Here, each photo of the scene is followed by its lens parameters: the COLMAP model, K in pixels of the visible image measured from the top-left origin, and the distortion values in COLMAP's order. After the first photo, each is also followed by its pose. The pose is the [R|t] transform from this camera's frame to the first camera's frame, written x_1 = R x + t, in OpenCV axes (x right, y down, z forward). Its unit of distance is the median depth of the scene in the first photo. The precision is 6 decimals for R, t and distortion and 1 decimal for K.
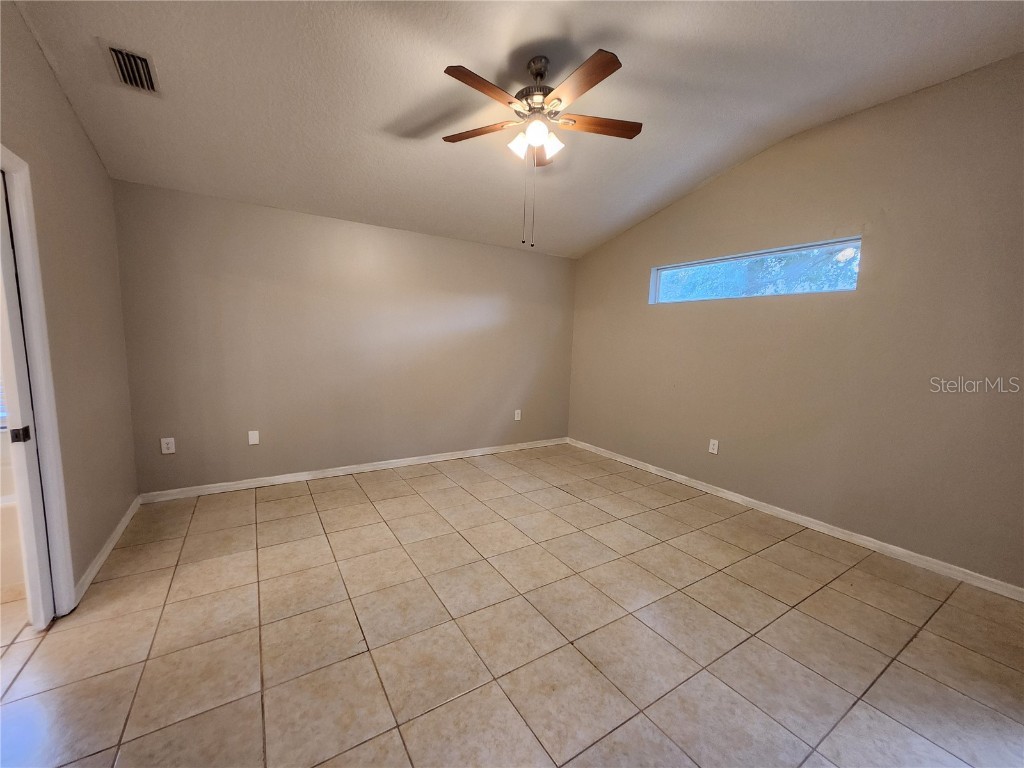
lens RADIAL K [[405.4, 0, 504.0], [0, 405.4, 391.8], [0, 0, 1]] dist [-0.000396, 0.000149]
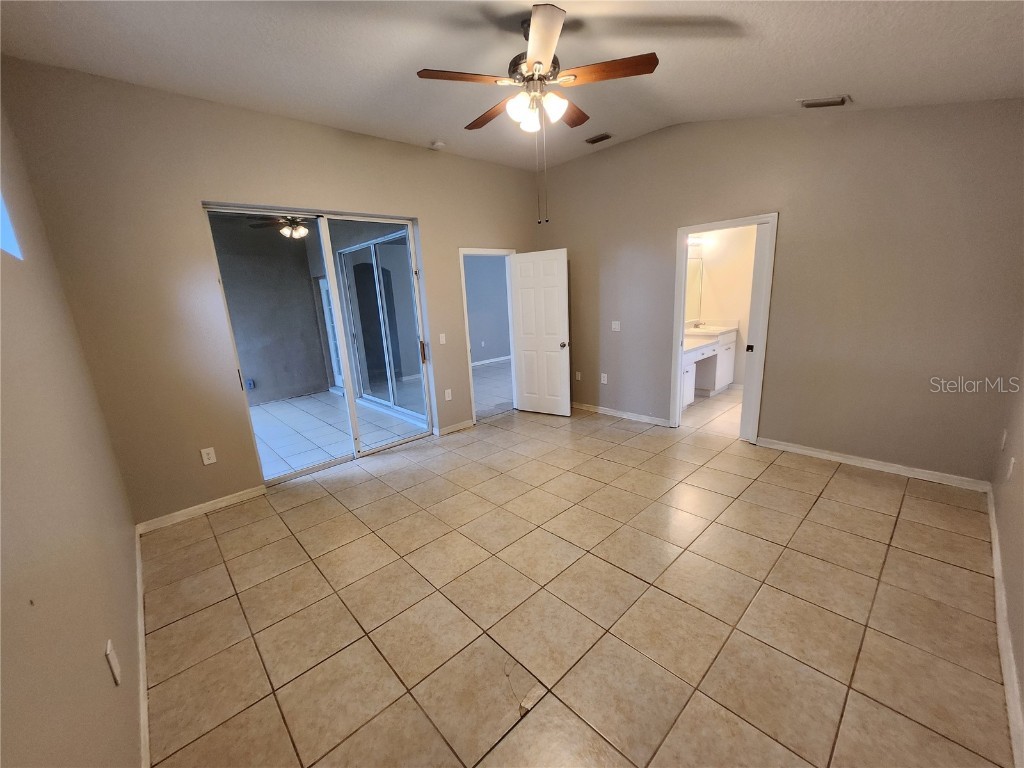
lens RADIAL K [[405.4, 0, 504.0], [0, 405.4, 391.8], [0, 0, 1]] dist [-0.000396, 0.000149]
pose [[-0.983217, 0.071021, -0.168050, 0.346296], [0.006867, 0.934872, 0.354917, -0.322641], [0.182311, 0.347807, -0.919670, 2.007792]]
